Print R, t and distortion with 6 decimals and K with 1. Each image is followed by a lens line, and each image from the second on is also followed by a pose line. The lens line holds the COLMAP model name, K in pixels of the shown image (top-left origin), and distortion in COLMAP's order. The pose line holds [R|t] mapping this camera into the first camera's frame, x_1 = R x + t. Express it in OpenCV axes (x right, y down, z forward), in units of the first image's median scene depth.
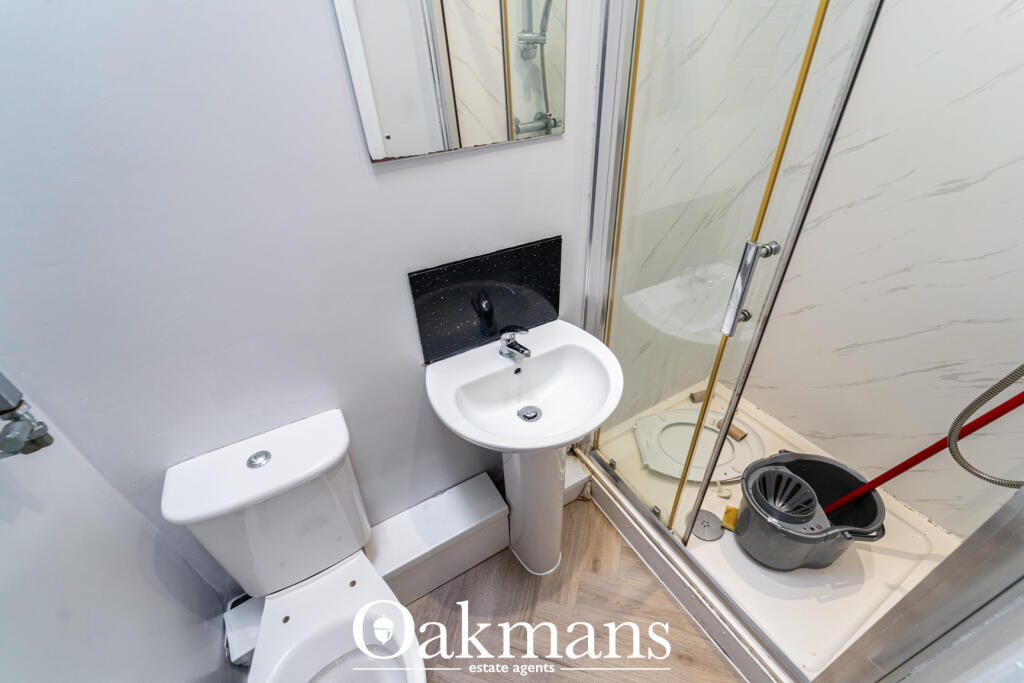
lens RADIAL K [[413.0, 0, 512.0], [0, 413.0, 341.5], [0, 0, 1]] dist [-0.001406, -0.000988]
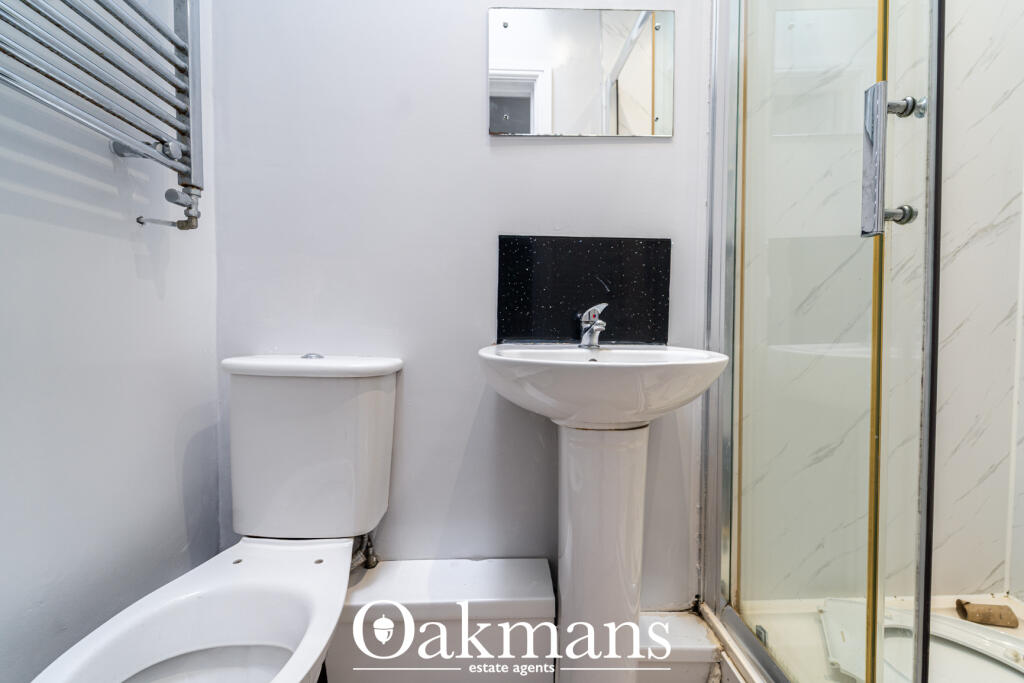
lens RADIAL K [[430.9, 0, 512.0], [0, 430.9, 341.5], [0, 0, 1]] dist [0.000015, -0.000279]
pose [[0.875884, 0.062655, -0.478437, 0.263133], [-0.317019, 0.822227, -0.472697, 0.462015], [0.363767, 0.565701, 0.740038, 0.268526]]
